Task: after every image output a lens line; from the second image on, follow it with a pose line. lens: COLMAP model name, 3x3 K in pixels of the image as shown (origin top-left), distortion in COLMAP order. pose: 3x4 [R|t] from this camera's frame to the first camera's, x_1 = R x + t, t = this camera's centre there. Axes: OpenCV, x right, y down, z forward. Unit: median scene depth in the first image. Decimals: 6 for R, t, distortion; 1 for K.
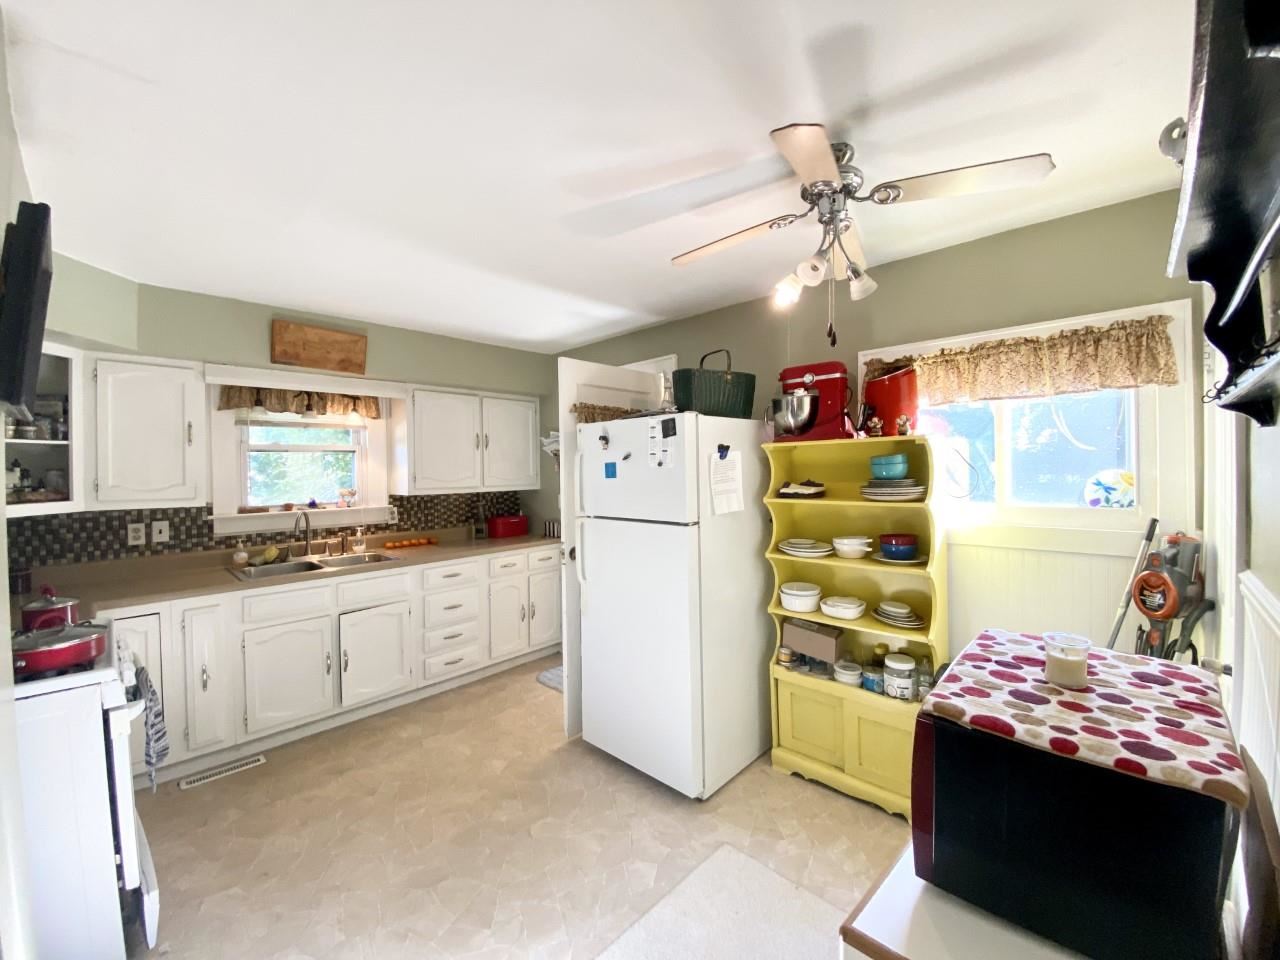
lens RADIAL K [[514.4, 0, 626.9], [0, 514.4, 471.4], [0, 0, 1]] dist [0.002568, -0.019310]
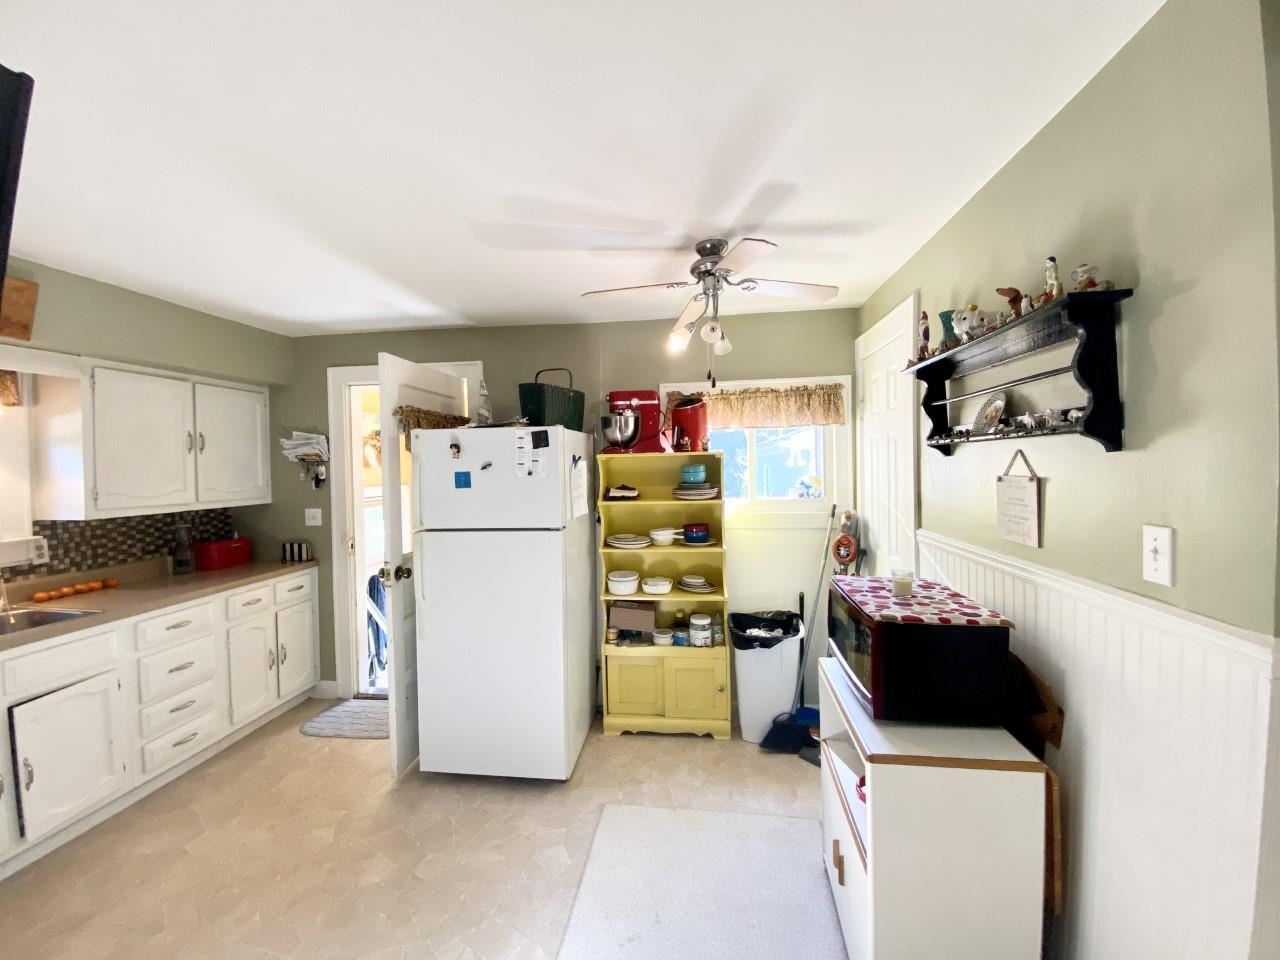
lens RADIAL K [[514.4, 0, 626.9], [0, 514.4, 471.4], [0, 0, 1]] dist [0.002568, -0.019310]
pose [[0.792519, -0.006593, 0.609811, -0.381364], [0.011071, 0.999932, -0.003577, -0.011190], [-0.609747, 0.009586, 0.792538, 0.041962]]
